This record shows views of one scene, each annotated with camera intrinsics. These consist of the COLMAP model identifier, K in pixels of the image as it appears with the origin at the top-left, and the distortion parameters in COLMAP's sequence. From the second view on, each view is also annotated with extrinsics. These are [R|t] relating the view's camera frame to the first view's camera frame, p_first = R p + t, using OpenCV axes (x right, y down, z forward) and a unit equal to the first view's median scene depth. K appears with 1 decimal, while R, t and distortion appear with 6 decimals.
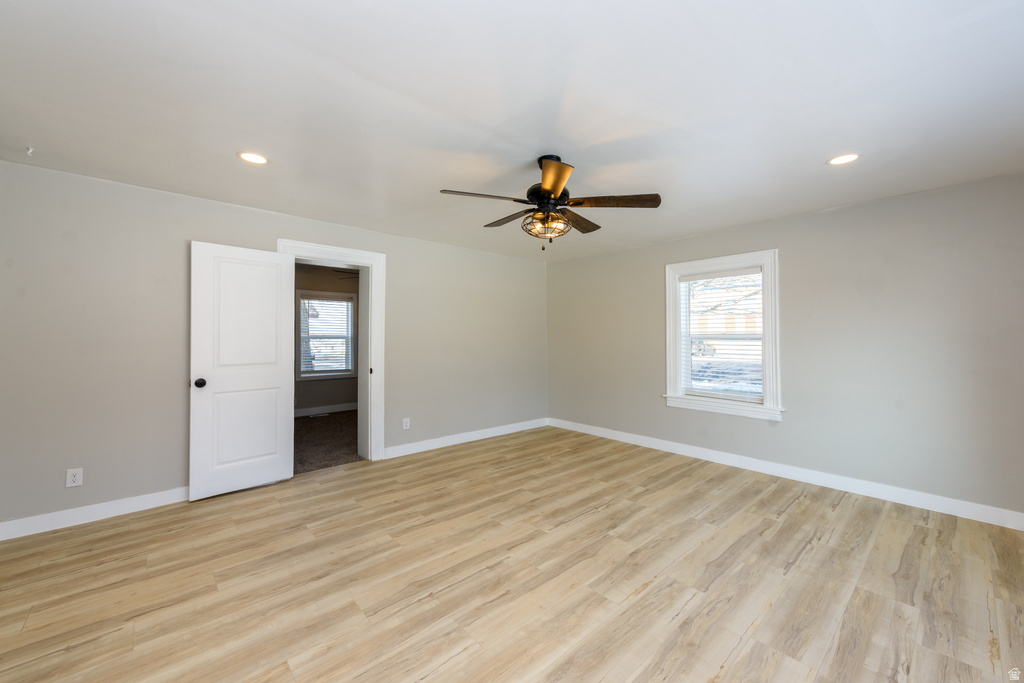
lens RADIAL K [[390.9, 0, 512.8], [0, 390.9, 339.4], [0, 0, 1]] dist [0.016957, 0.000123]
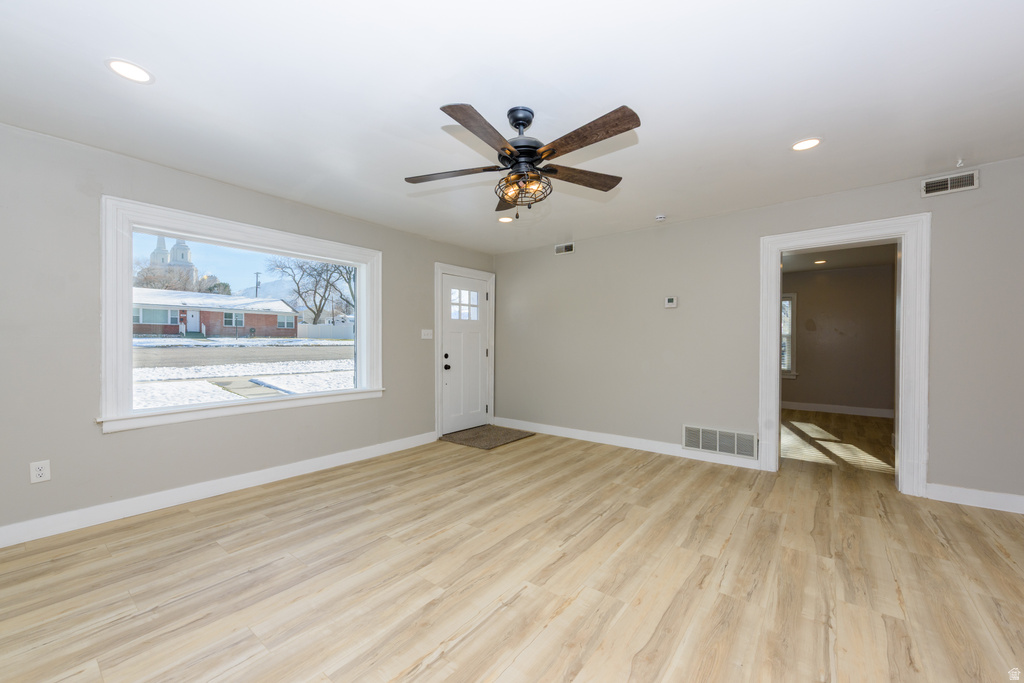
lens RADIAL K [[390.9, 0, 509.8], [0, 390.9, 336.5], [0, 0, 1]] dist [0.016957, 0.000123]
pose [[-0.985383, -0.004064, -0.170304, 0.274729], [-0.002394, 0.999947, -0.010012, 0.046631], [0.170336, -0.009458, -0.985341, 1.909510]]
